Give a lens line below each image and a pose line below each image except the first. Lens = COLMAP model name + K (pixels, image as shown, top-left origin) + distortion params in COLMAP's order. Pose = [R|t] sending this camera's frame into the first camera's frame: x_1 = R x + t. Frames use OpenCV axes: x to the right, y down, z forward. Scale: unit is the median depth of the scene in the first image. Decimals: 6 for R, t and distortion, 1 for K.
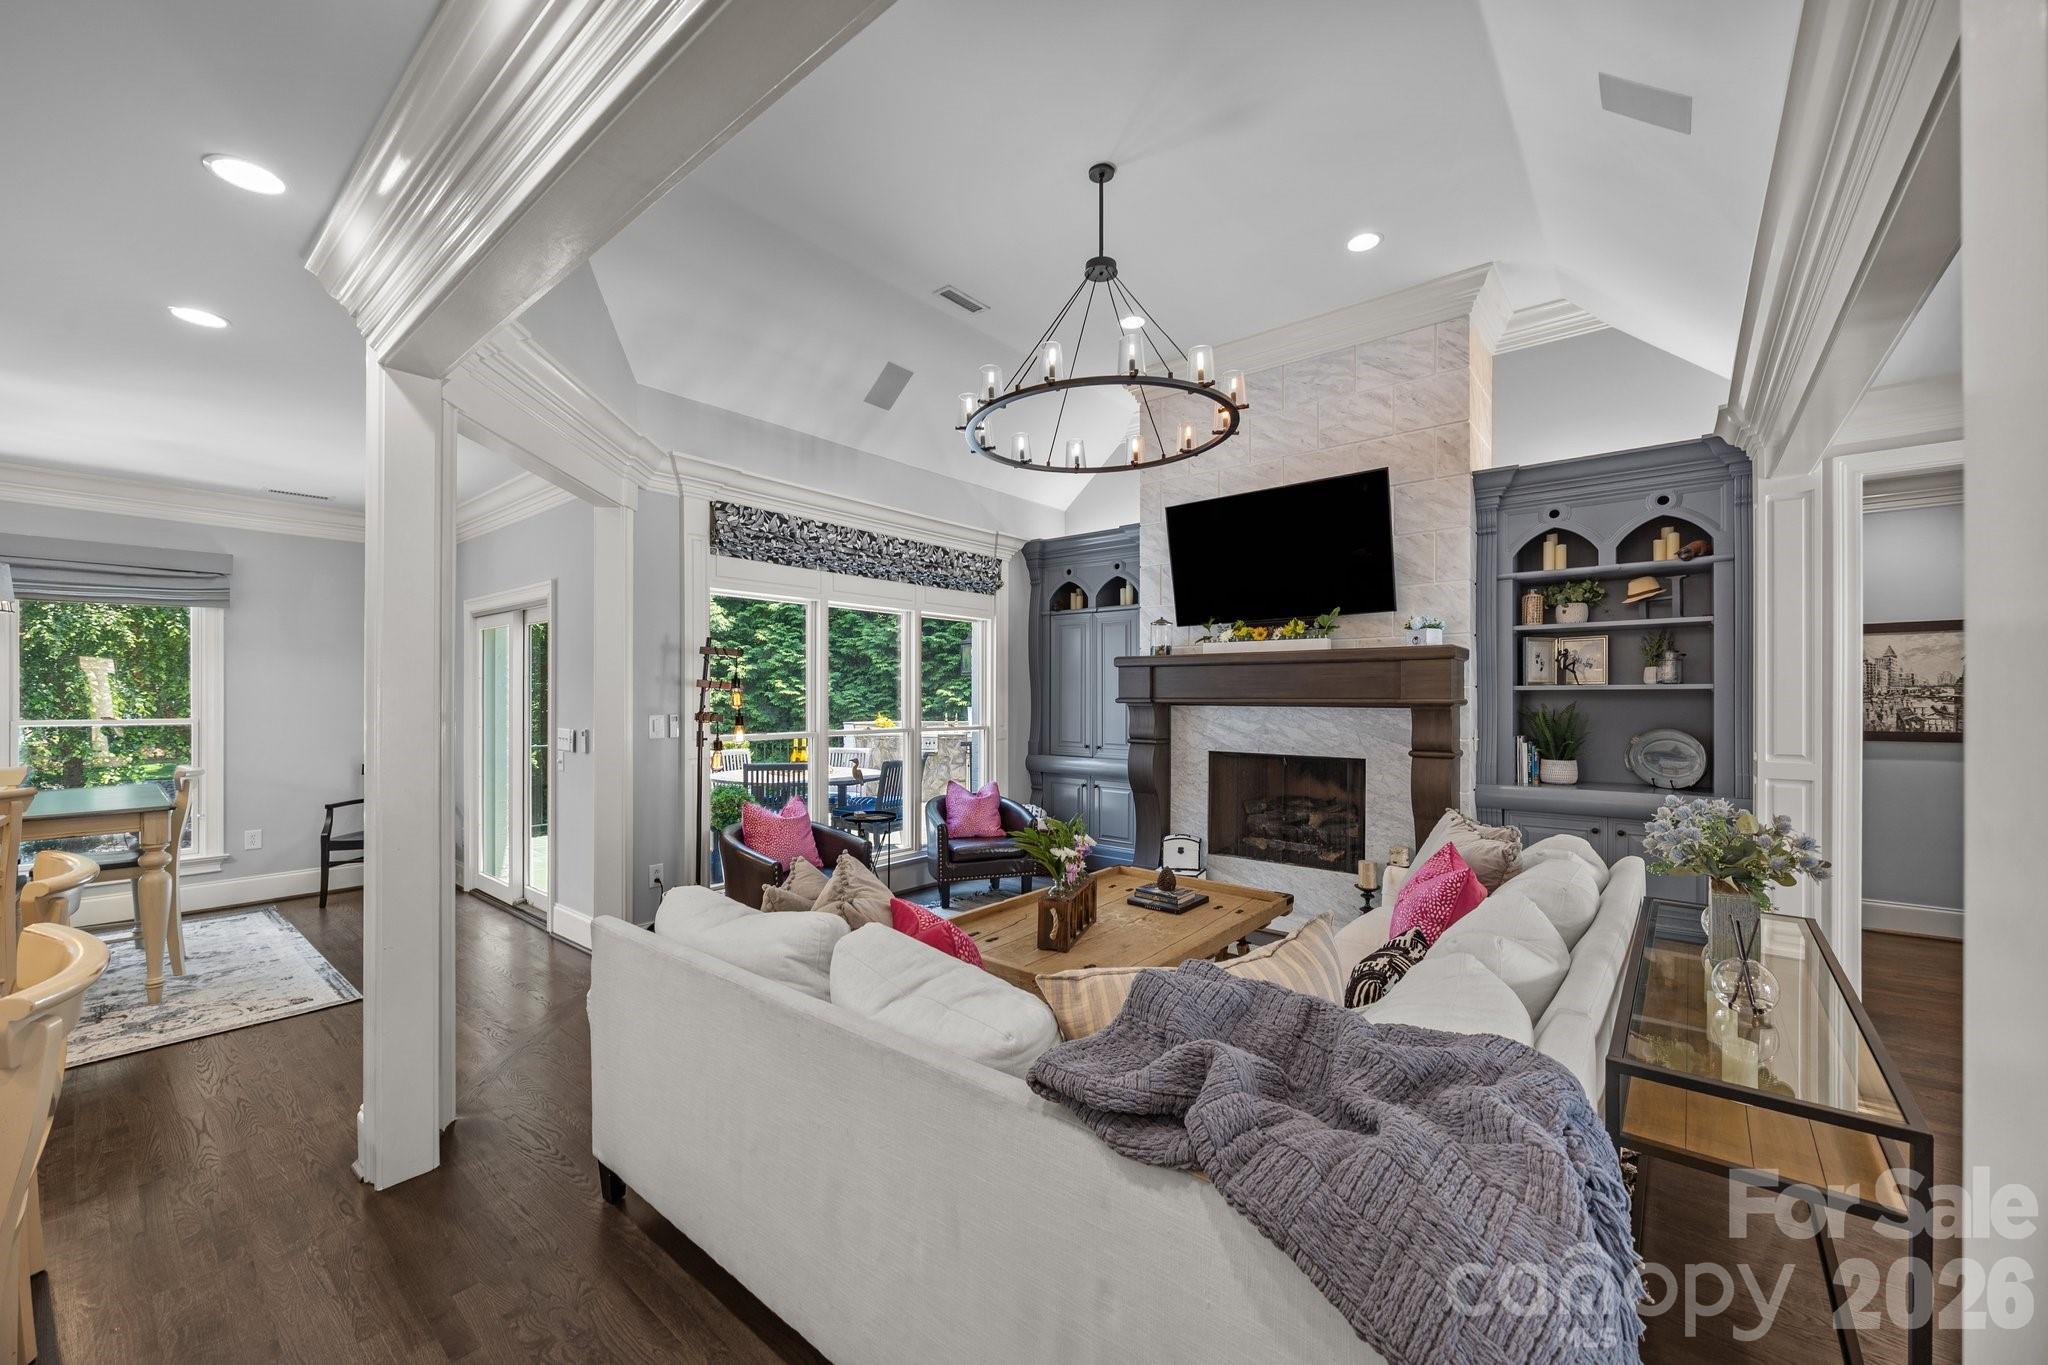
lens RADIAL K [[787.3, 0, 1026.2], [0, 787.3, 698.0], [0, 0, 1]] dist [-0.003057, -0.000118]
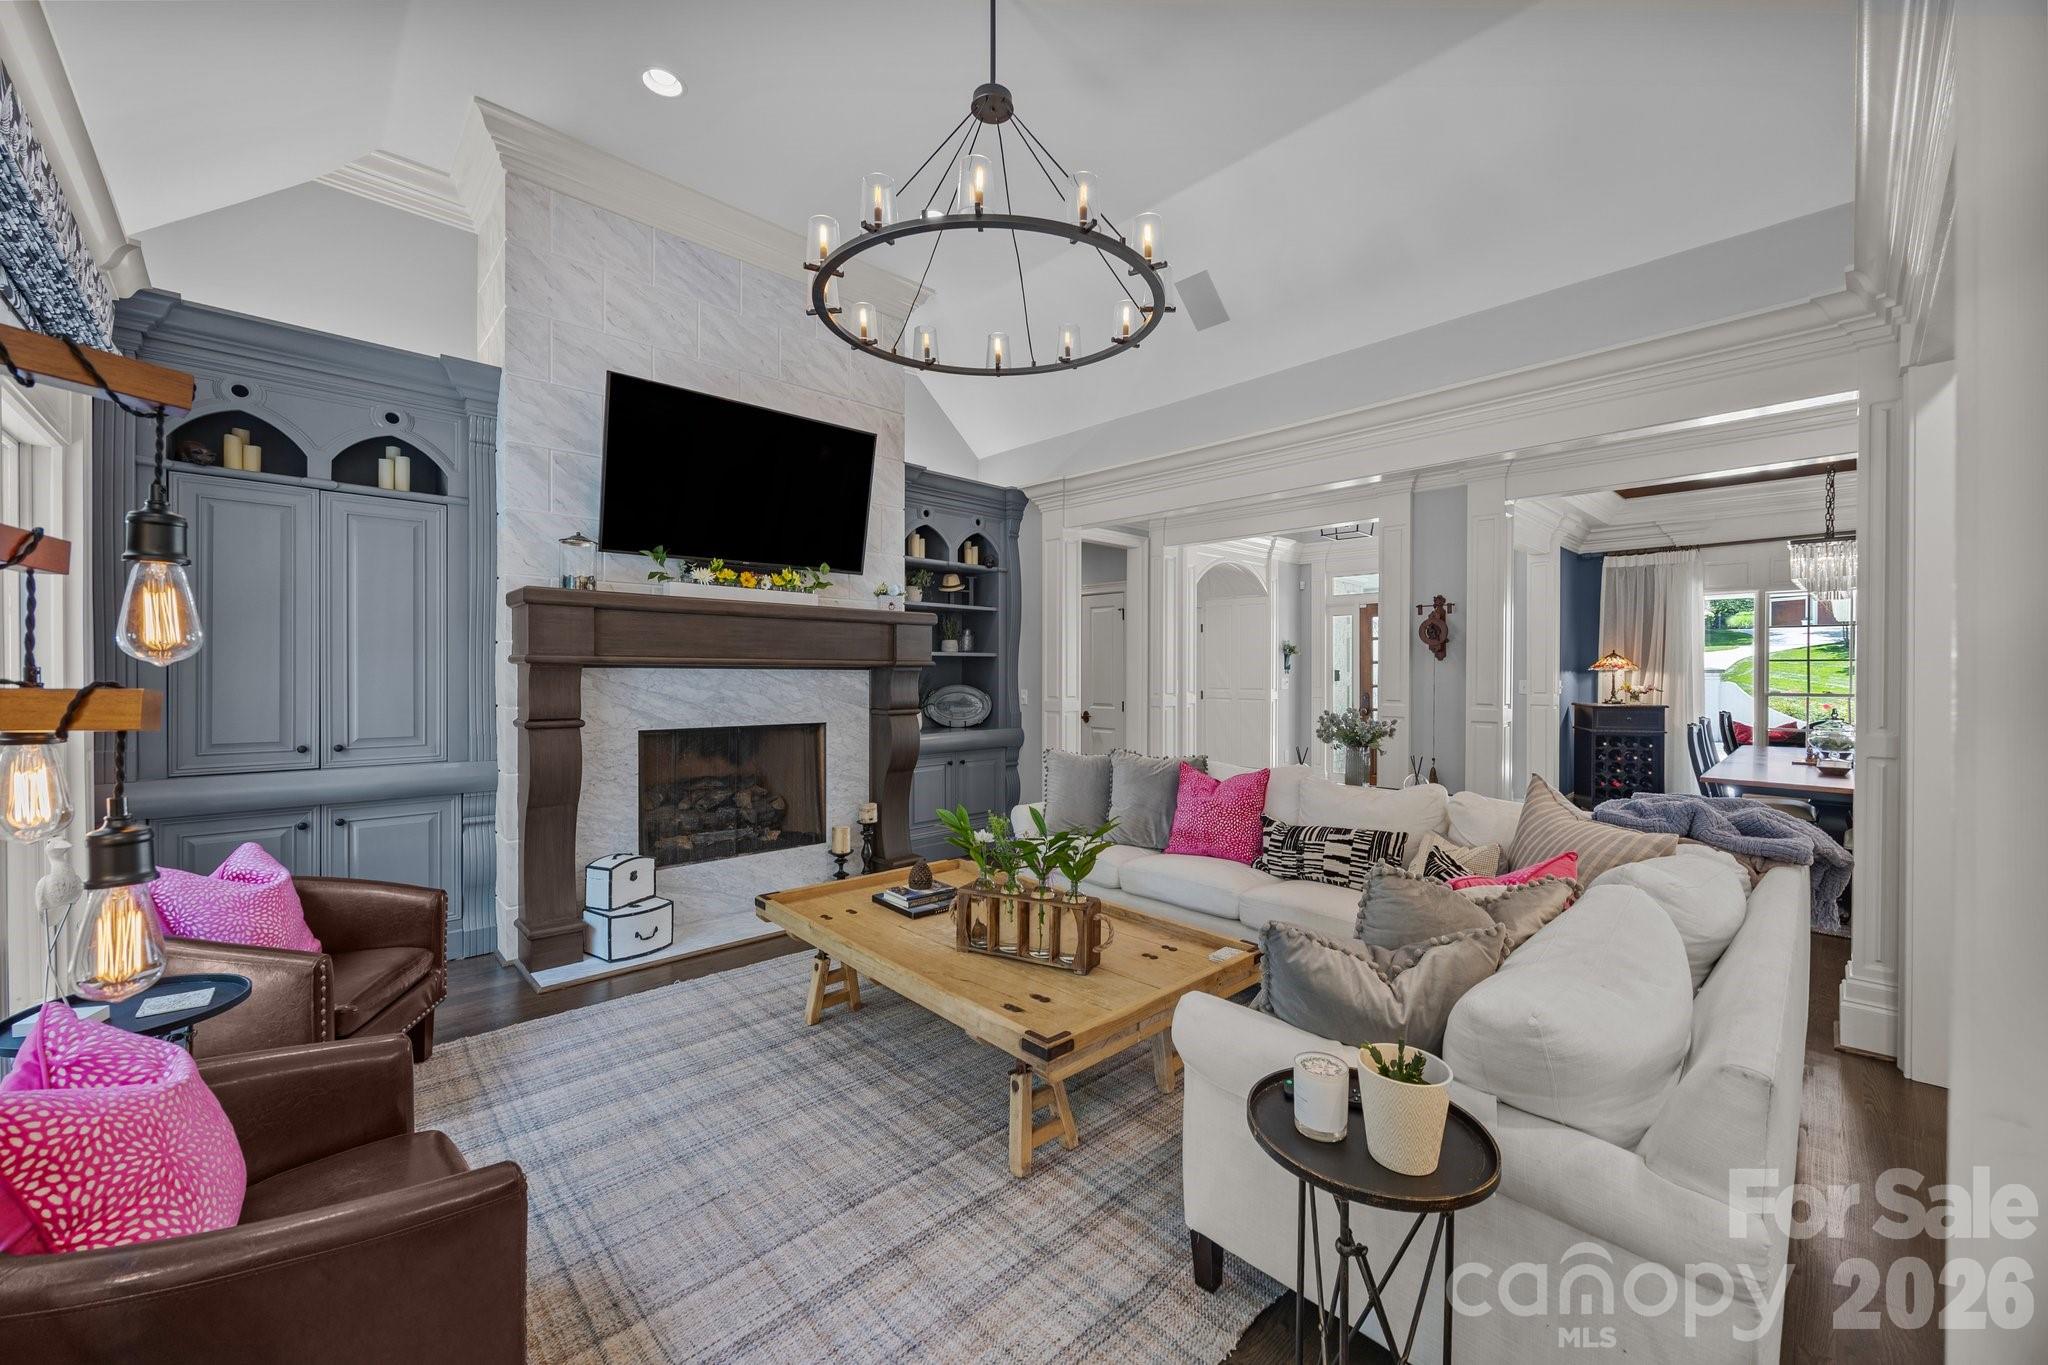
lens RADIAL K [[797.5, 0, 1024.0], [0, 797.5, 682.5], [0, 0, 1]] dist [0.001285, 0.000003]
pose [[0.113003, -0.013189, 0.993507, -0.529790], [-0.002658, 0.999904, 0.013576, 0.014097], [-0.993591, -0.004175, 0.112957, 0.659211]]
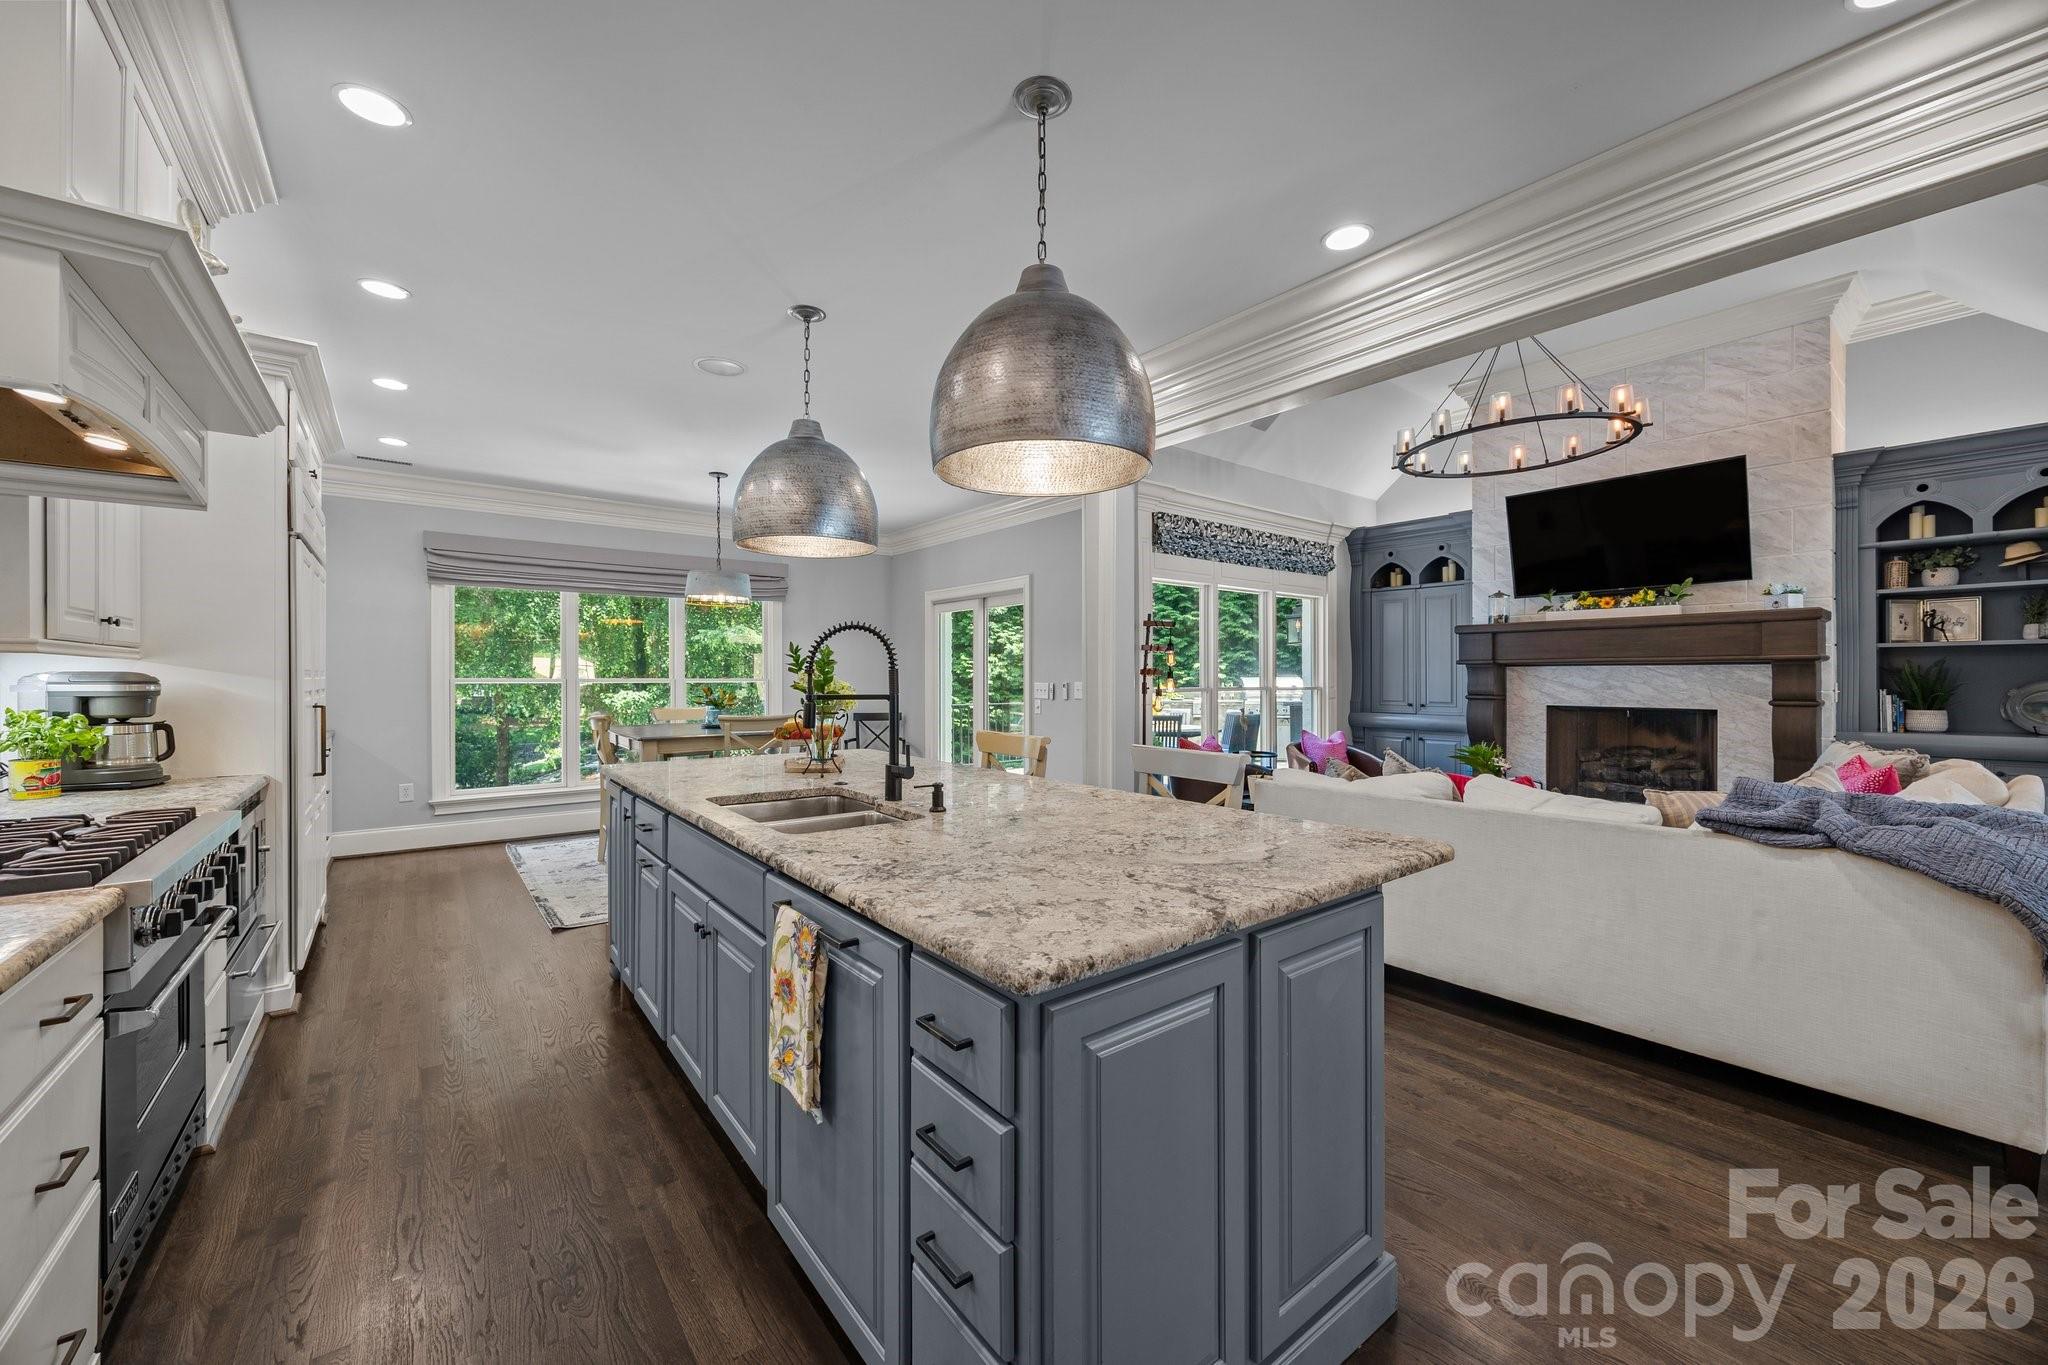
lens RADIAL K [[777.5, 0, 1027.7], [0, 777.5, 678.1], [0, 0, 1]] dist [-0.003468, -0.000380]
pose [[0.976114, -0.002137, -0.217247, -0.306881], [0.001894, 0.999997, -0.001328, 0.031742], [0.217249, 0.000885, 0.976116, -0.321933]]
